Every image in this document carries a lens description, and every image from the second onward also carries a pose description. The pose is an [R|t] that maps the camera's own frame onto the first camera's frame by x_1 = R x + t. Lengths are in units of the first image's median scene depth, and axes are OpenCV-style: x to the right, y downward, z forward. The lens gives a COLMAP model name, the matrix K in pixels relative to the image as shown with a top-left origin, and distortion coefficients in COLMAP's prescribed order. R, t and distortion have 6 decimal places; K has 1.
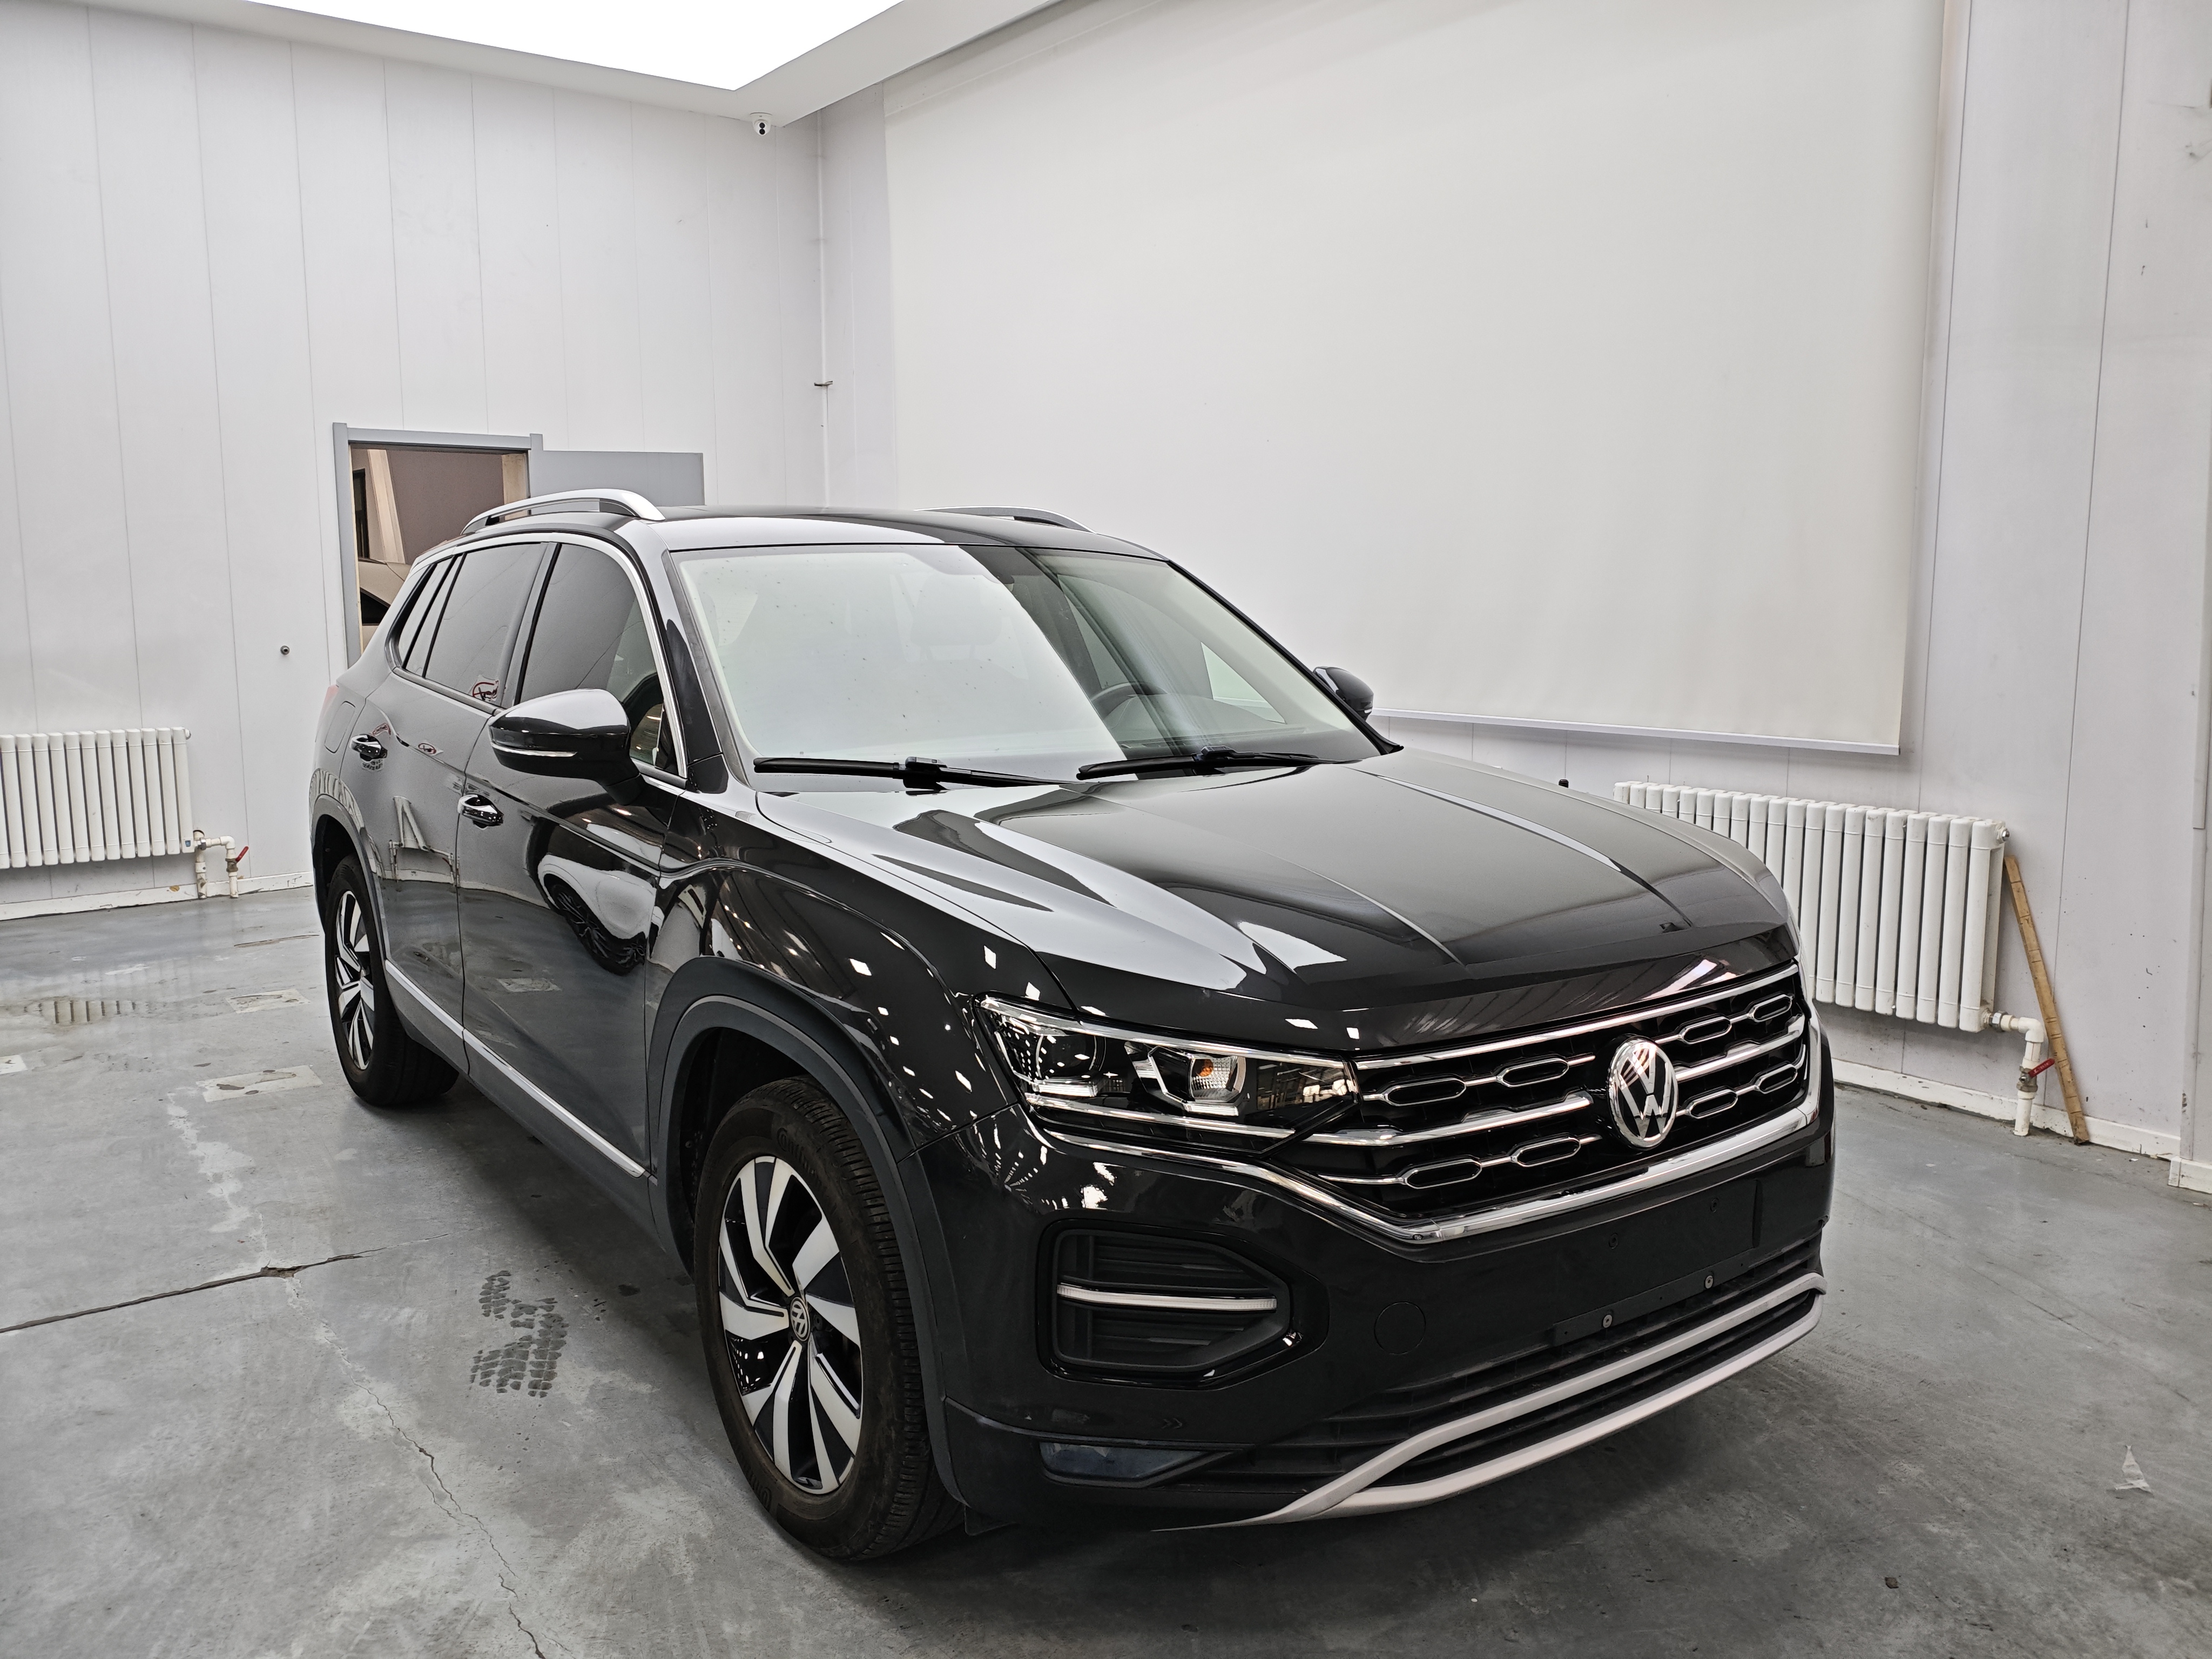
lens RADIAL K [[1676.1, 0, 1106.0], [0, 1676.1, 829.5], [0, 0, 1]] dist [0.045131, -0.109349]
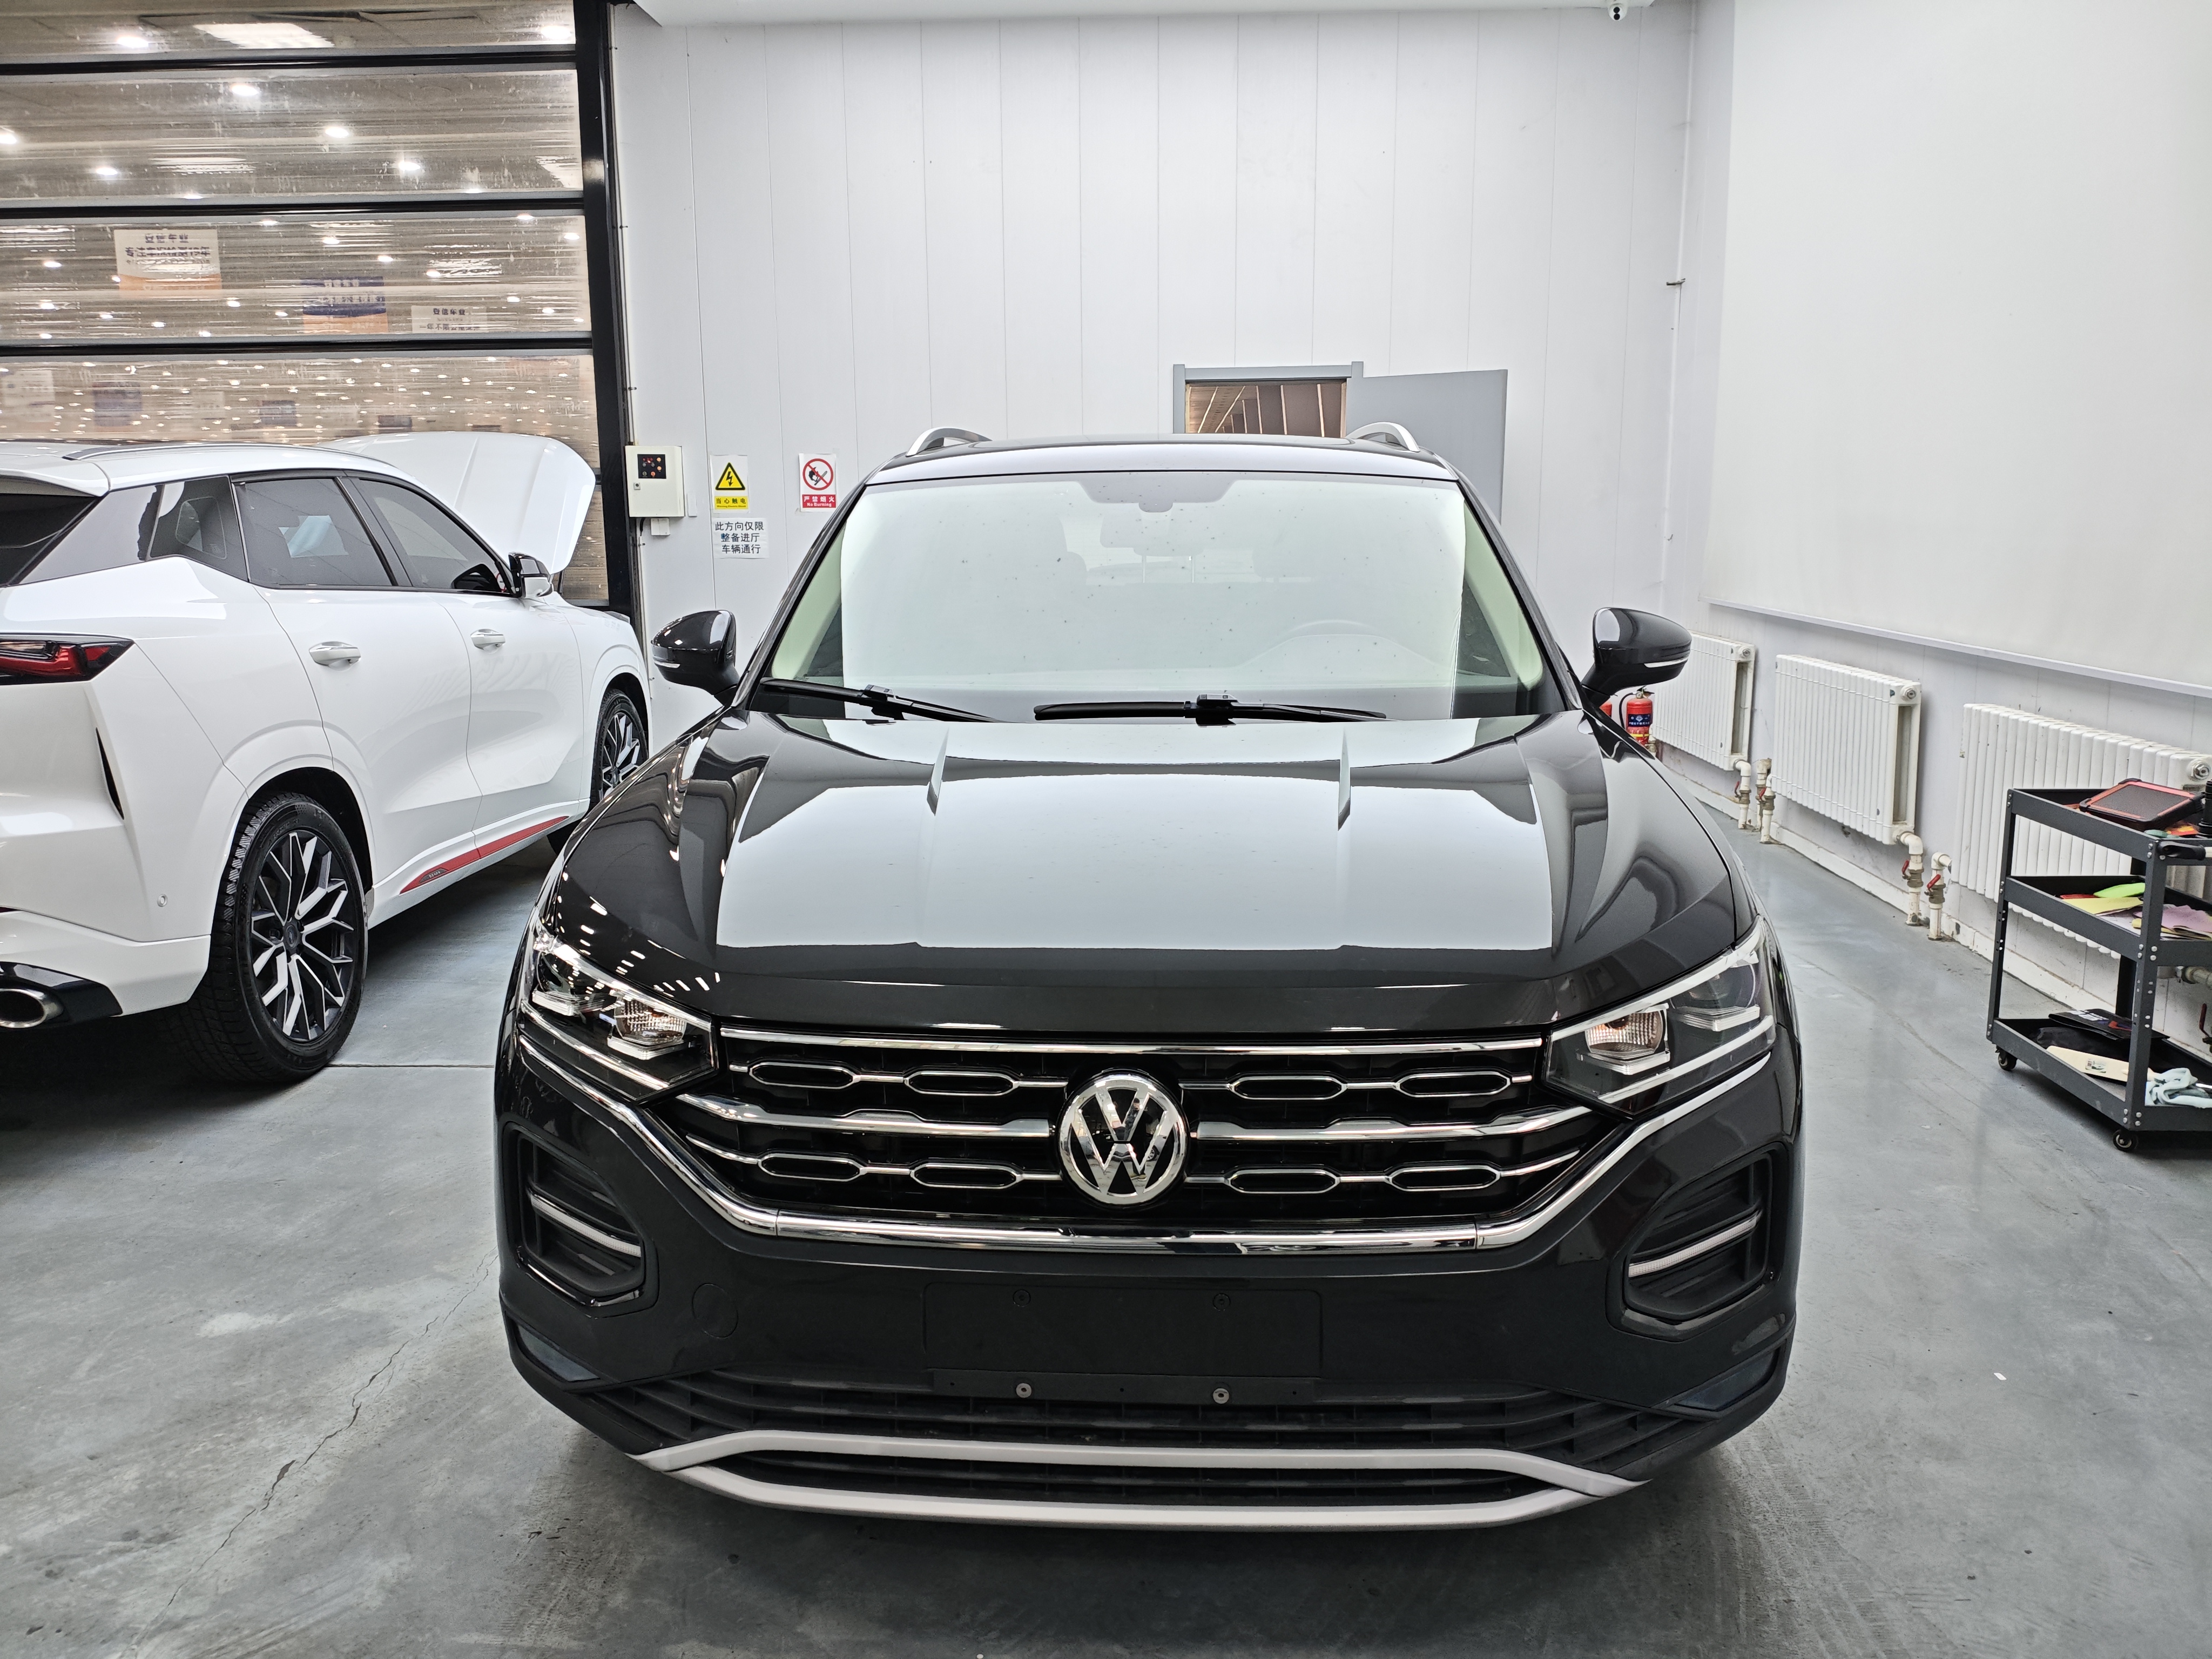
lens RADIAL K [[1676.1, 0, 1106.0], [0, 1676.1, 829.5], [0, 0, 1]] dist [0.045131, -0.109349]
pose [[0.773688, 0.108020, -0.624291, 0.790550], [-0.078145, 0.994105, 0.075164, -0.053631], [0.628730, -0.009368, 0.777567, 0.351821]]
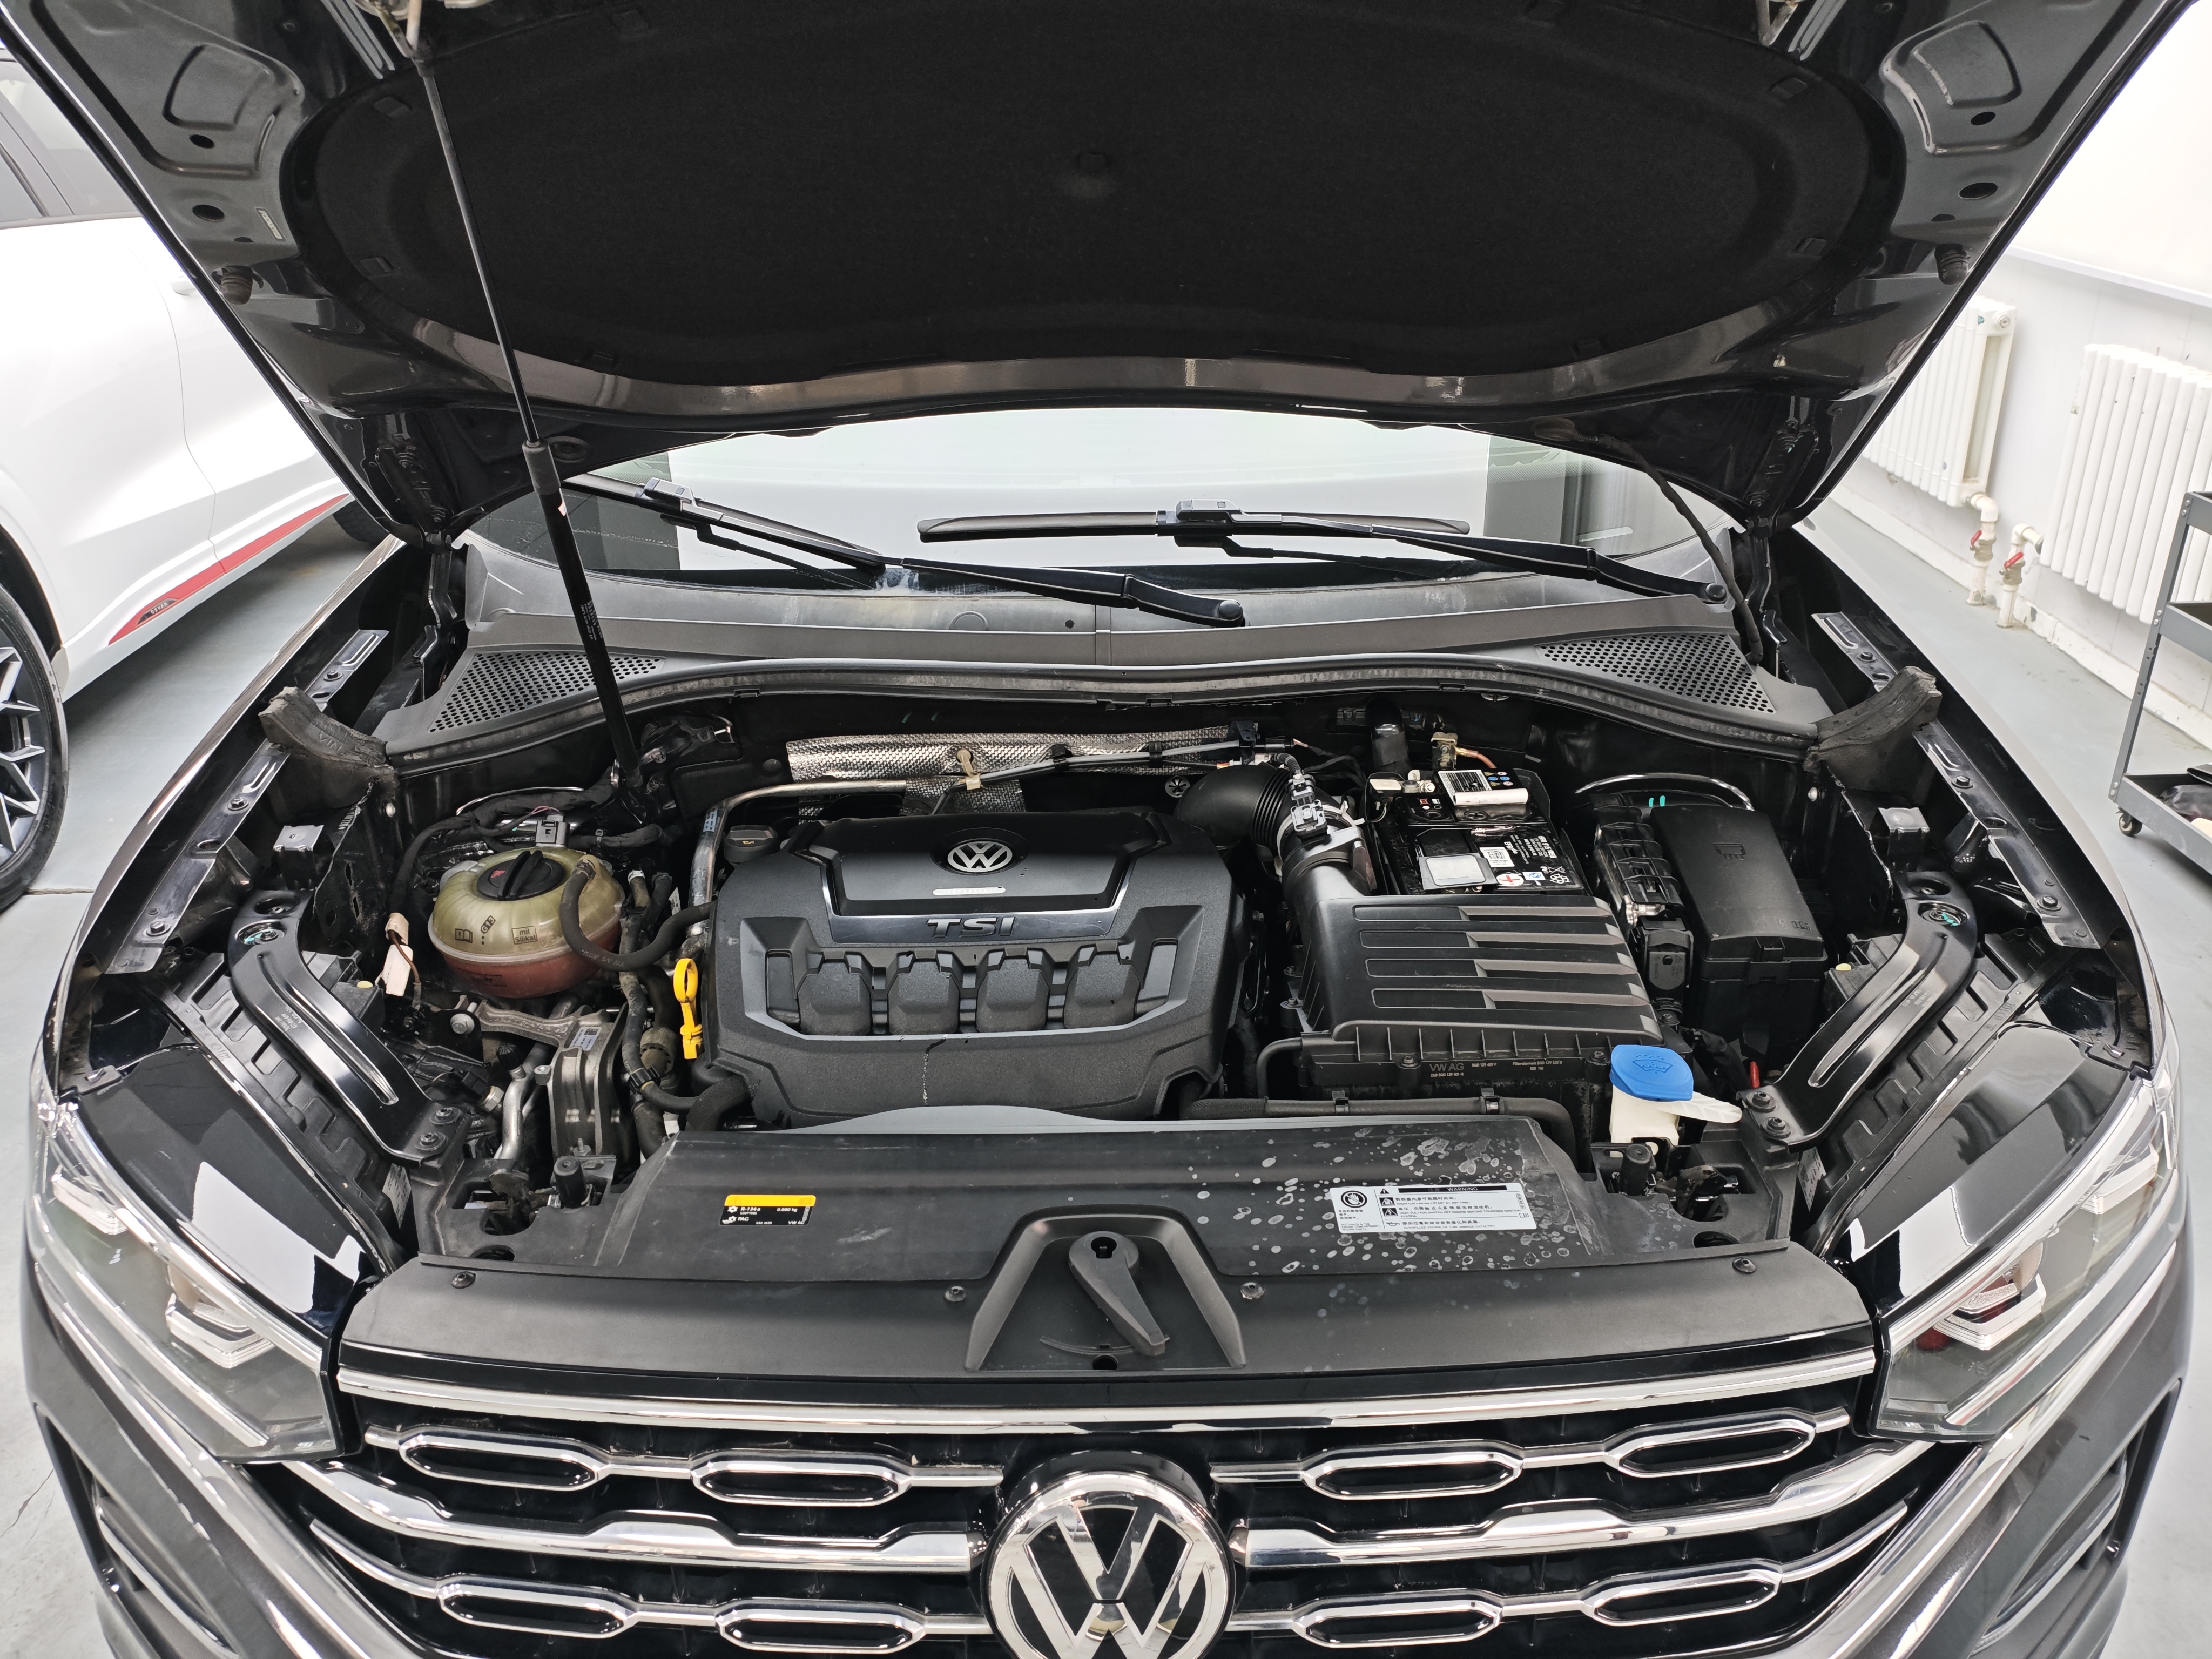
lens RADIAL K [[1709.4, 0, 1106.0], [0, 1709.4, 829.5], [0, 0, 1]] dist [-0.009406, -0.002710]
pose [[0.808011, 0.240457, -0.537865, 0.494752], [-0.067586, 0.944727, 0.320816, -0.172633], [0.585279, -0.222871, 0.779601, 0.686911]]
